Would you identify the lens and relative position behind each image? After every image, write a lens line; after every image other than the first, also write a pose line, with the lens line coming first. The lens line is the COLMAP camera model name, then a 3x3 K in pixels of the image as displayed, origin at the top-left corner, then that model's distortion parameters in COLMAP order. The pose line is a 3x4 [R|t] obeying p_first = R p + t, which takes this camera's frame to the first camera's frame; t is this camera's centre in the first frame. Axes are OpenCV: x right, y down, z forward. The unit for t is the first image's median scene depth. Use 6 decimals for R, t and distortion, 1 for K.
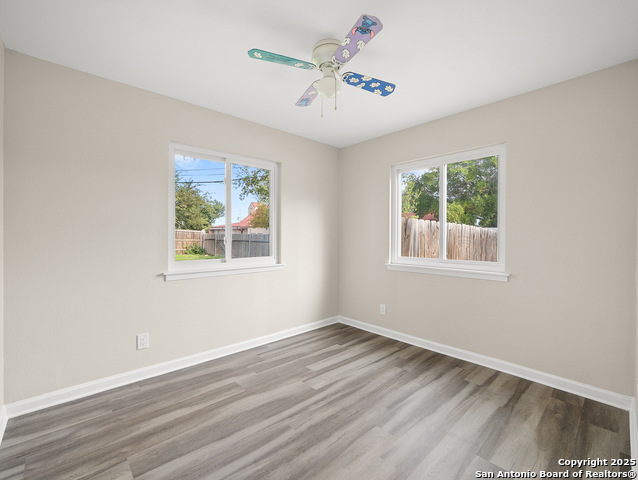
lens RADIAL K [[298.5, 0, 318.6], [0, 298.5, 237.4], [0, 0, 1]] dist [0.000105, 0.000060]
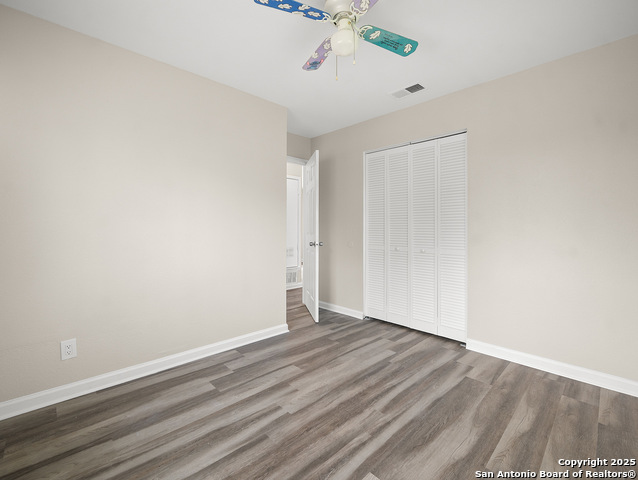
lens RADIAL K [[298.5, 0, 319.8], [0, 298.5, 236.6], [0, 0, 1]] dist [0.000105, 0.000060]
pose [[-0.999734, -0.004323, -0.022653, 0.124815], [-0.004958, 0.999595, 0.028030, 0.040573], [0.022522, 0.028135, -0.999350, 1.886062]]
